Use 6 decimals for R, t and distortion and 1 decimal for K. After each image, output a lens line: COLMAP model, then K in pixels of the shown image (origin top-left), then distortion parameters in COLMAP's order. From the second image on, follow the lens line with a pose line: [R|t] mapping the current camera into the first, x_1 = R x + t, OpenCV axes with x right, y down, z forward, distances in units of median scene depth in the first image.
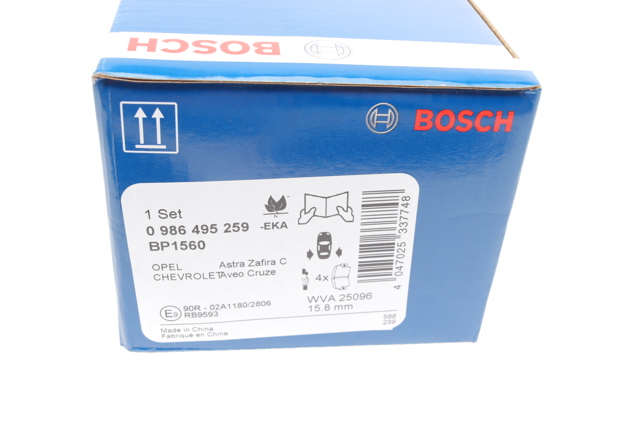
lens RADIAL K [[727.6, 0, 300.1], [0, 727.6, 213.2], [0, 0, 1]] dist [-0.004514, -0.000167]
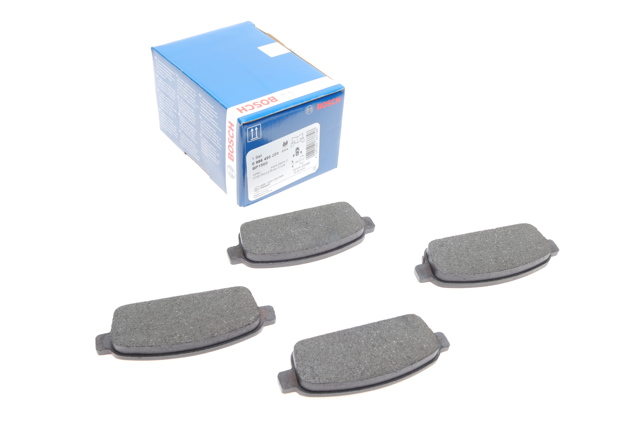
lens RADIAL K [[727.6, 0, 300.1], [0, 727.6, 213.2], [0, 0, 1]] dist [-0.004514, -0.000167]
pose [[0.848414, -0.349495, 0.397552, -1.345385], [0.292122, 0.935457, 0.198962, -0.340427], [-0.441429, -0.052669, 0.895749, -1.924730]]
